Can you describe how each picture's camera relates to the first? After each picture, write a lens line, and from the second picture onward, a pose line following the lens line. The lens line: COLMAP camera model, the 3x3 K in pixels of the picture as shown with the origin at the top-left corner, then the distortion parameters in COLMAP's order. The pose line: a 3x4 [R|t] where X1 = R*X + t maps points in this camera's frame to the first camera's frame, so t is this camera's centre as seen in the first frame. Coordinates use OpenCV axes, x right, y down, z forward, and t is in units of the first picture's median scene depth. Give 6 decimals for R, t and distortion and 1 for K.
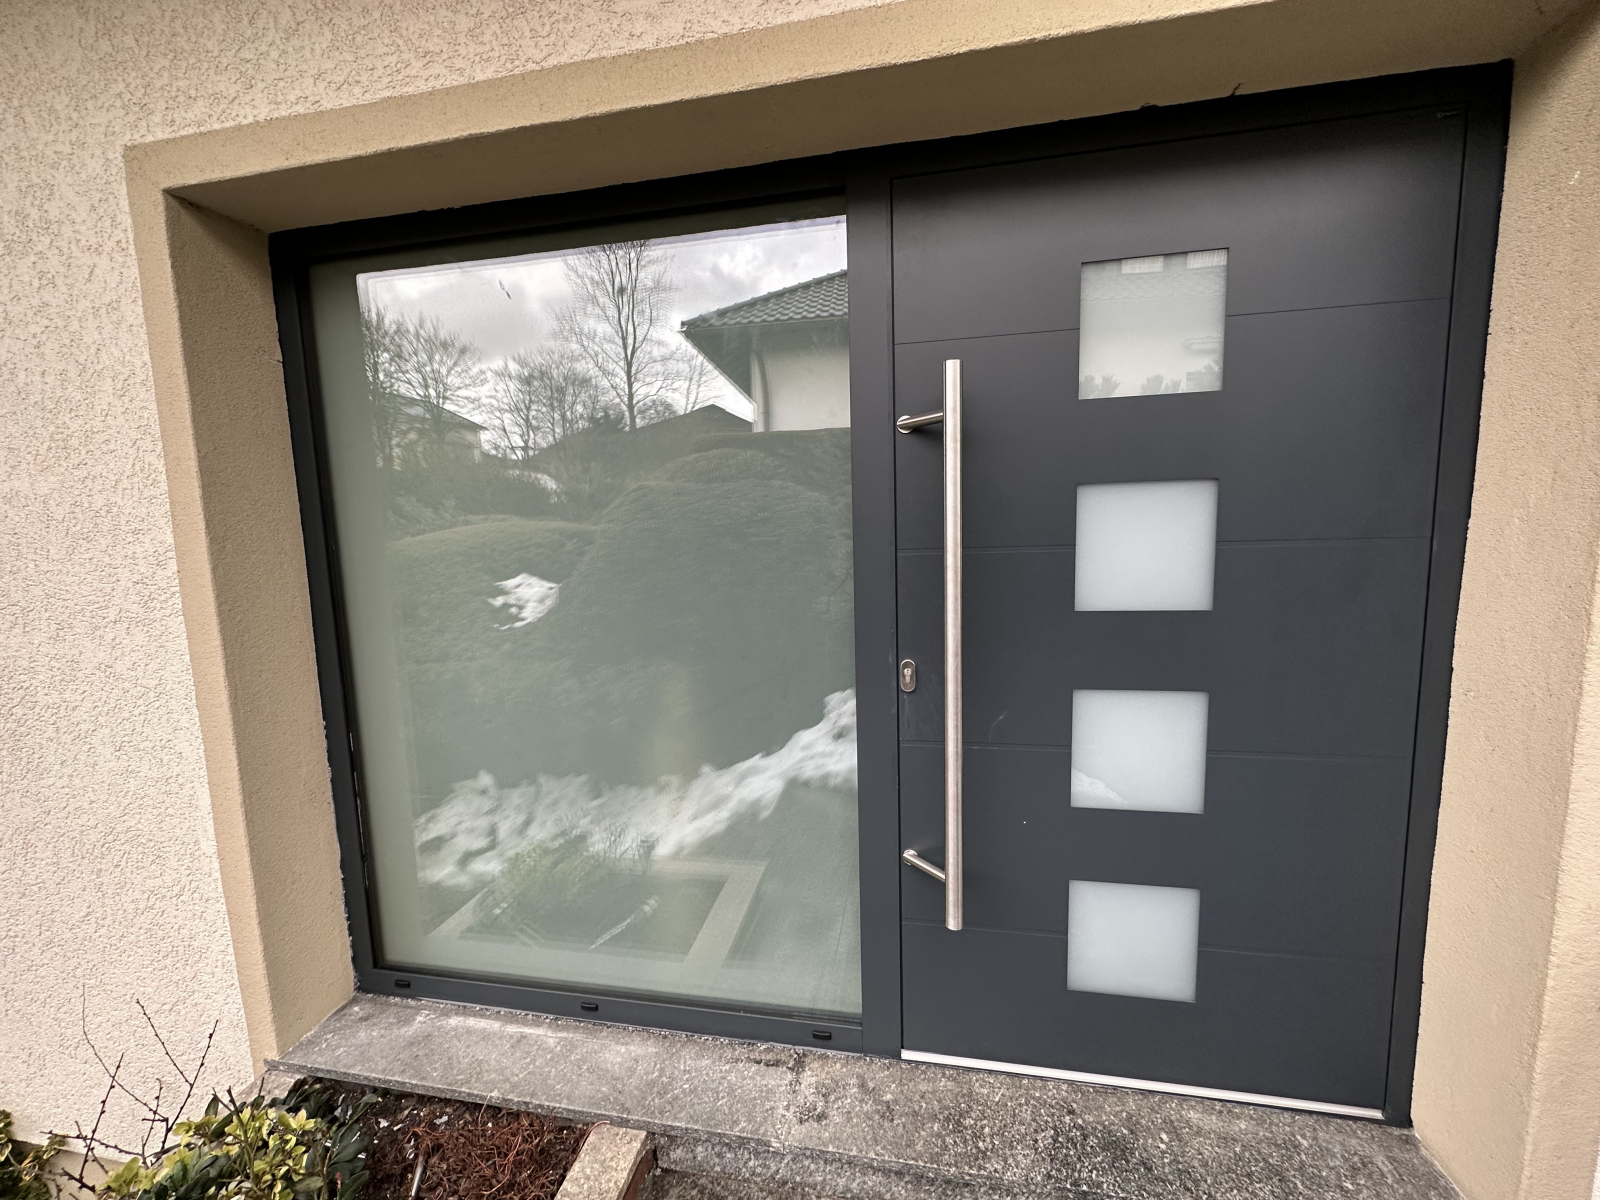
lens RADIAL K [[636.6, 0, 801.9], [0, 636.6, 604.5], [0, 0, 1]] dist [0.000372, 0.000251]
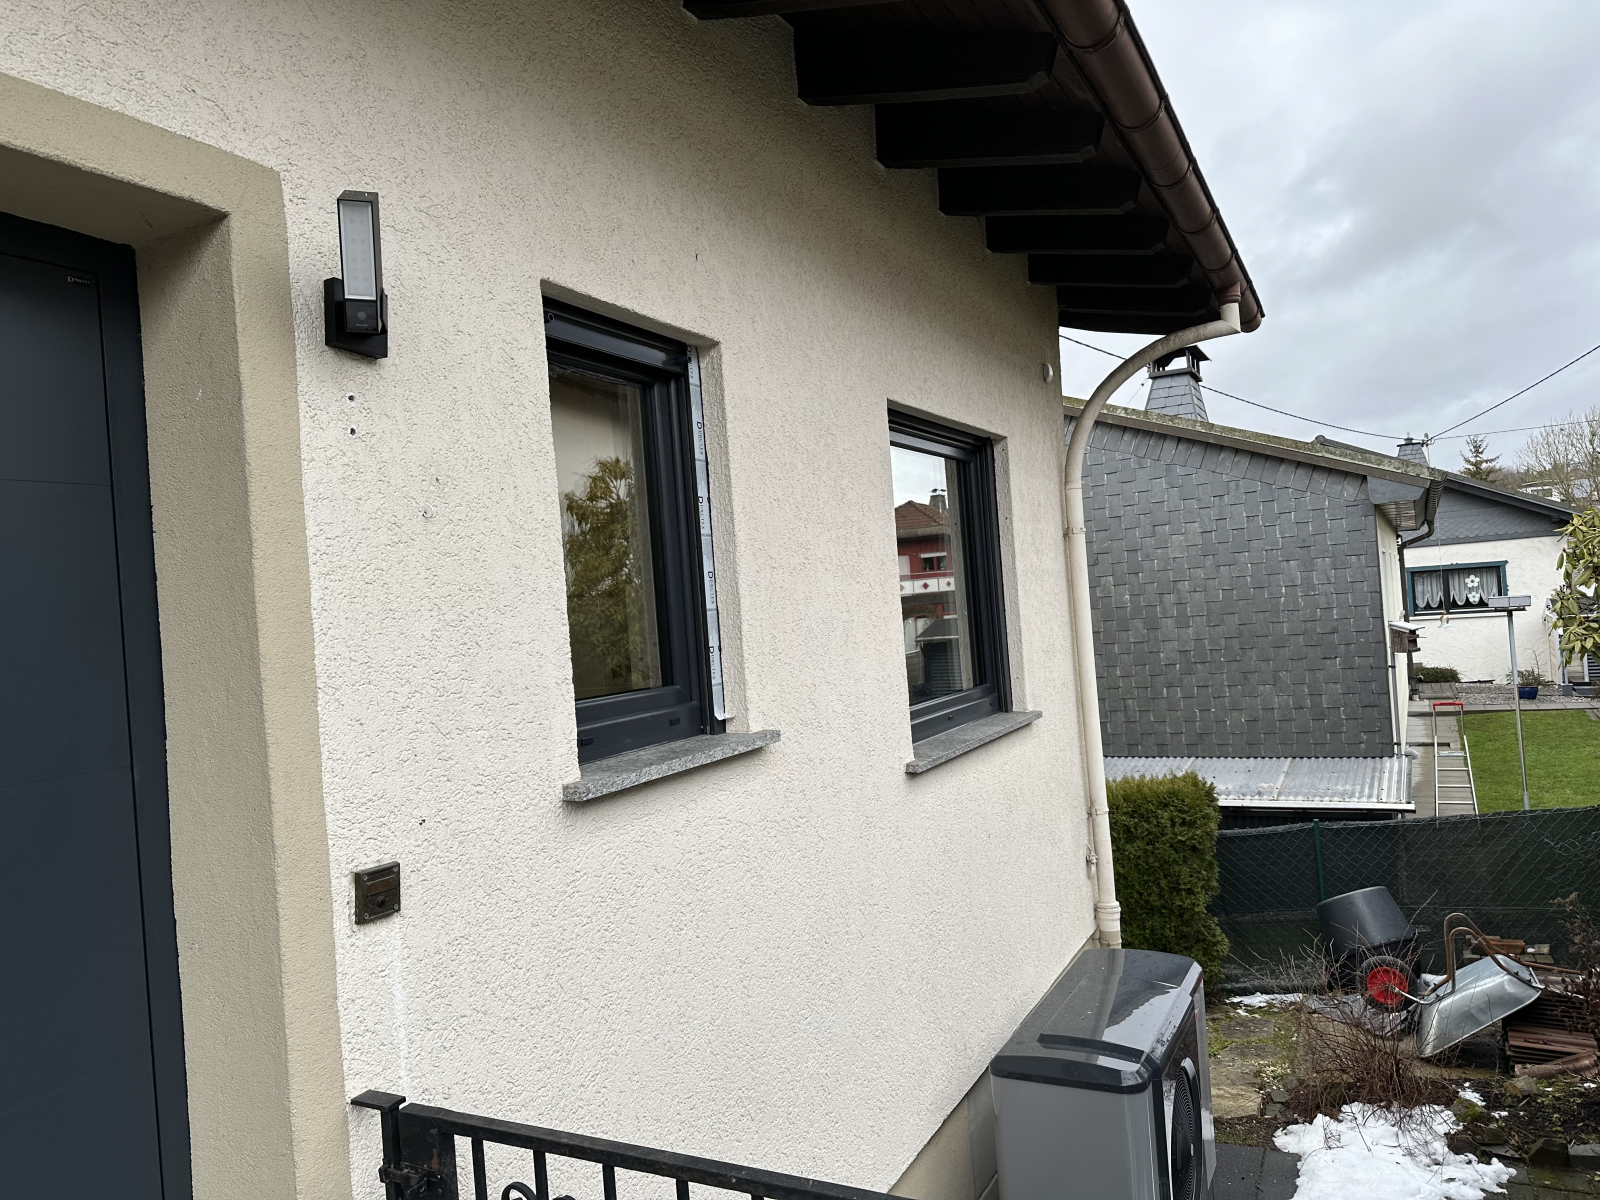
lens RADIAL K [[1109.0, 0, 775.5], [0, 1109.0, 598.6], [0, 0, 1]] dist [0.159310, -0.268611]
pose [[0.309743, 0.018424, 0.950642, -0.119087], [0.179759, 0.980647, -0.077575, -0.045970], [-0.933673, 0.194915, 0.300437, -0.208063]]
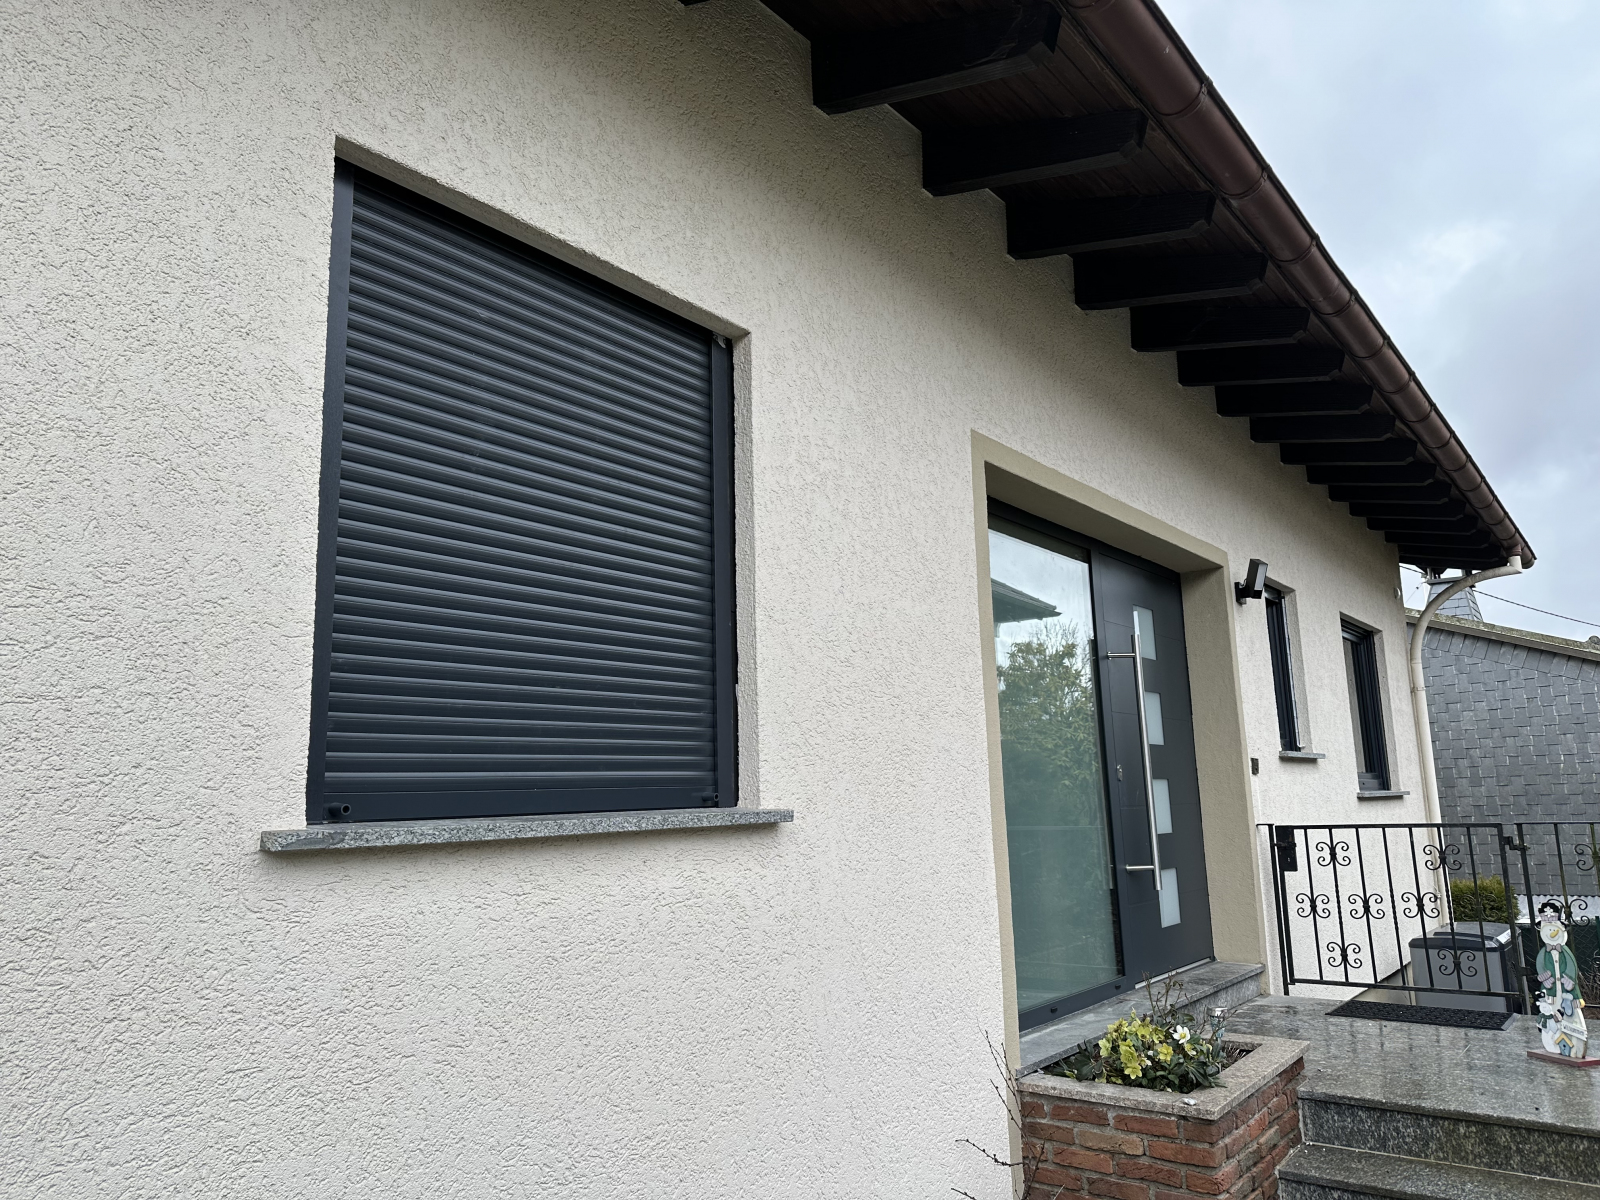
lens RADIAL K [[1114.2, 0, 799.2], [0, 1114.2, 612.8], [0, 0, 1]] dist [0.017073, -0.005424]
pose [[0.466066, 0.169198, 0.868421, -3.540558], [0.120270, 0.960317, -0.251649, 0.396826], [-0.876537, 0.221730, 0.427221, 0.248640]]
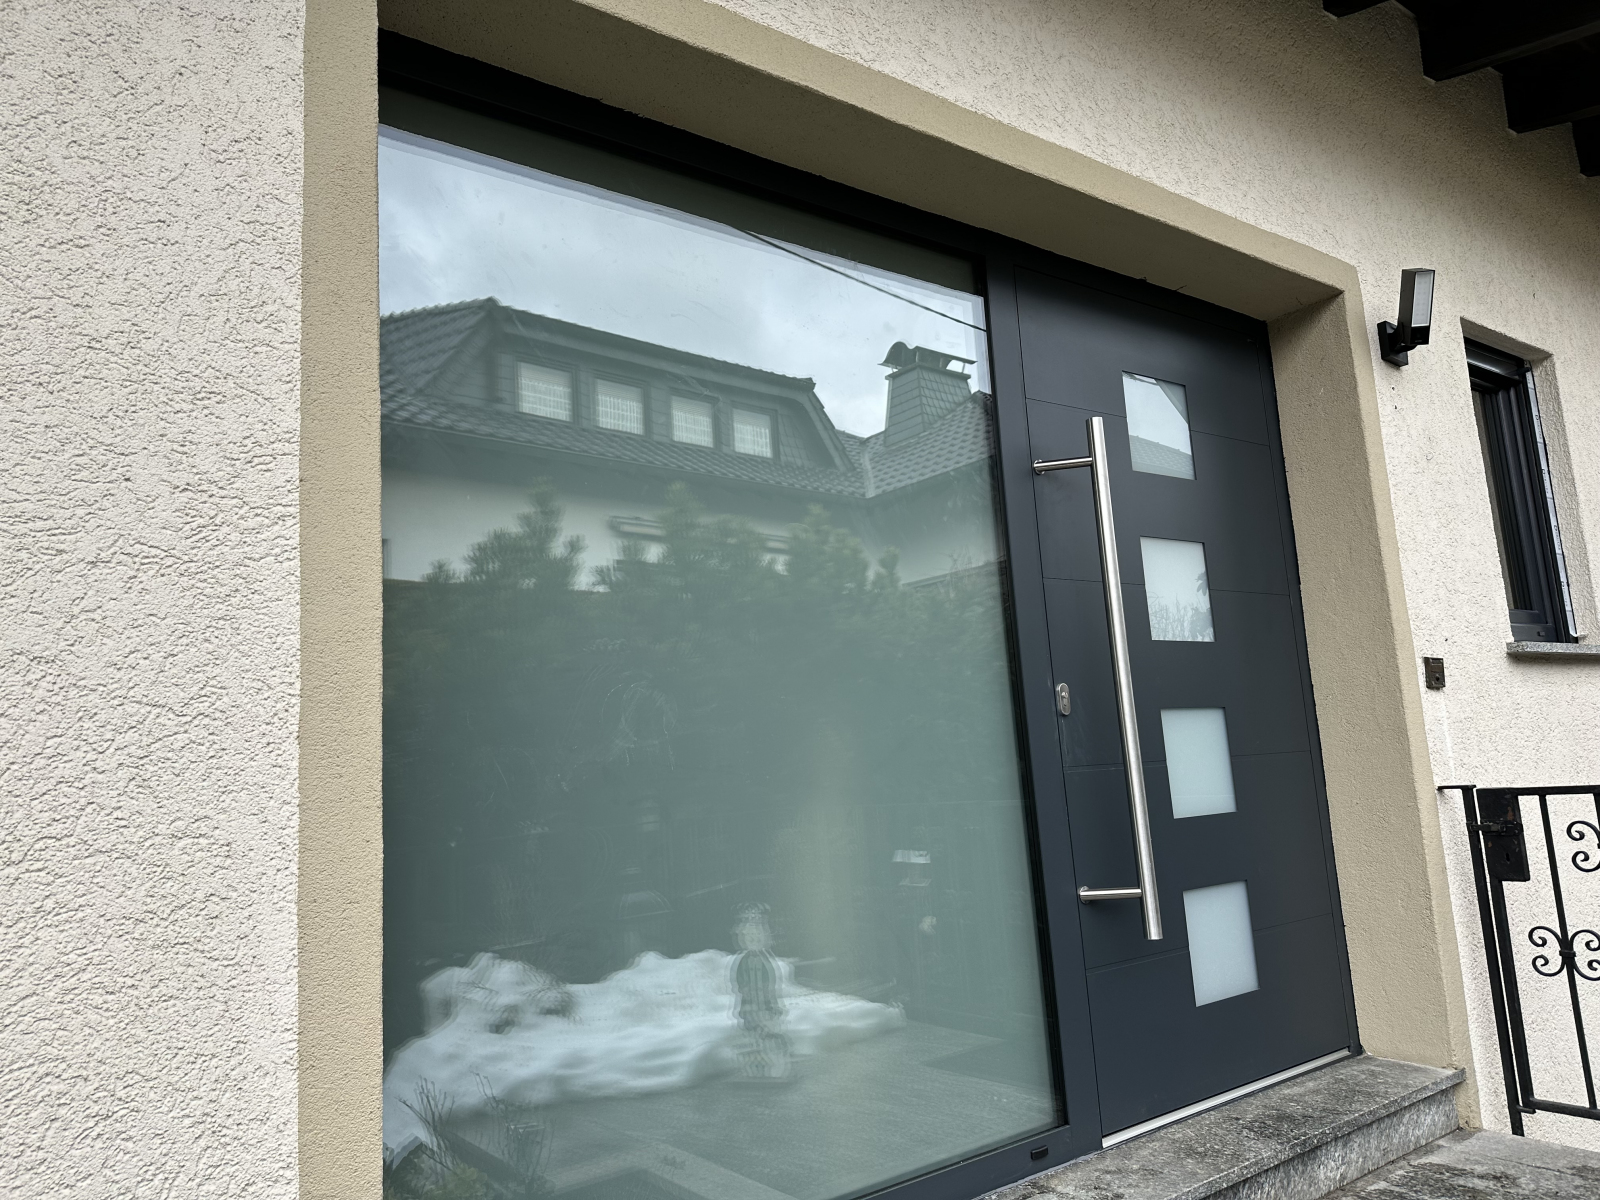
lens RADIAL K [[1114.2, 0, 799.2], [0, 1114.2, 612.8], [0, 0, 1]] dist [0.017073, -0.005424]
pose [[0.687461, 0.090419, 0.720571, -1.406232], [0.131373, 0.960365, -0.245846, 0.356270], [-0.714240, 0.263673, 0.648335, 0.117873]]
